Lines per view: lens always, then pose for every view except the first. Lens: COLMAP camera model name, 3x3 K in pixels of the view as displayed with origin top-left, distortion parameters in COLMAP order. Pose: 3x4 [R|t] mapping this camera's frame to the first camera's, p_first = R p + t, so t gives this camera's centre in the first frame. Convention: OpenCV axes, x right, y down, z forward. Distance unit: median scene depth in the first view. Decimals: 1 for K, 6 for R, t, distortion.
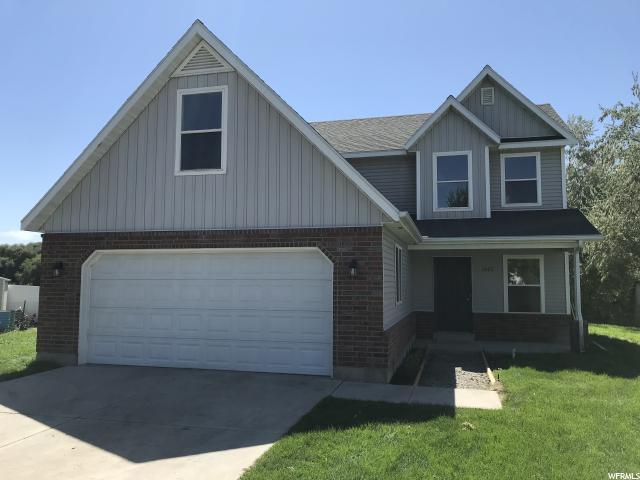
lens RADIAL K [[528.4, 0, 318.8], [0, 528.4, 239.9], [0, 0, 1]] dist [0.037067, -0.029880]
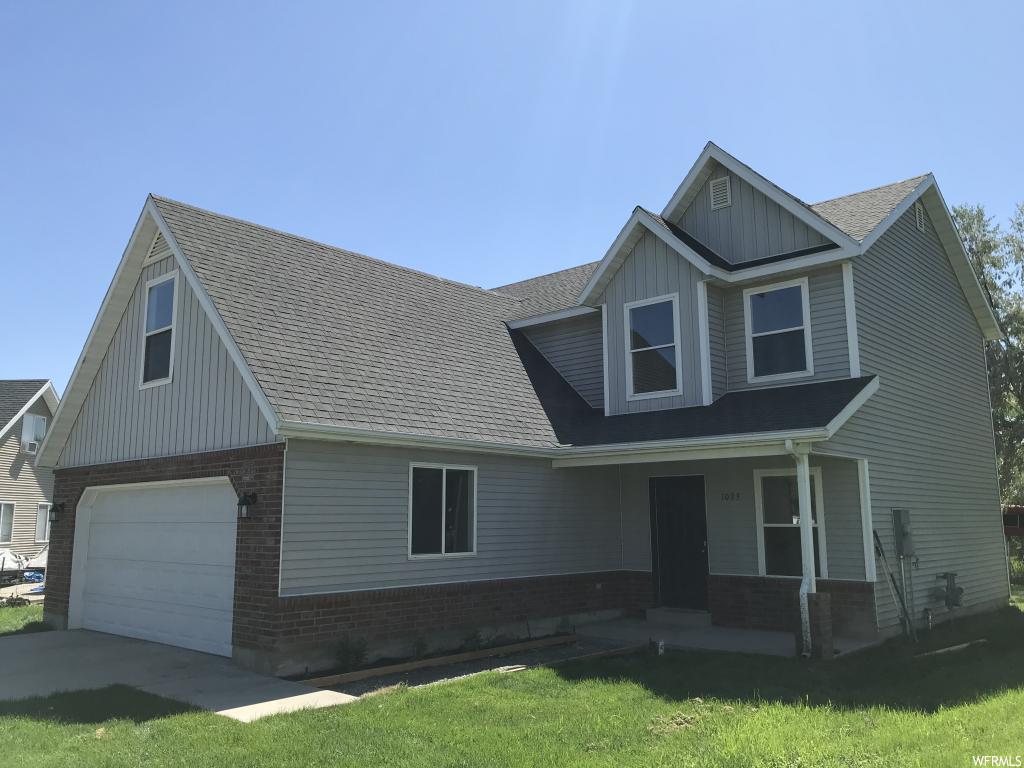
lens RADIAL K [[845.4, 0, 511.8], [0, 845.4, 384.3], [0, 0, 1]] dist [0.037067, -0.029880]
pose [[0.880223, -0.085161, -0.466857, 0.550314], [0.048313, 0.994736, -0.090363, 0.007565], [0.472095, 0.056984, 0.879704, 0.099701]]
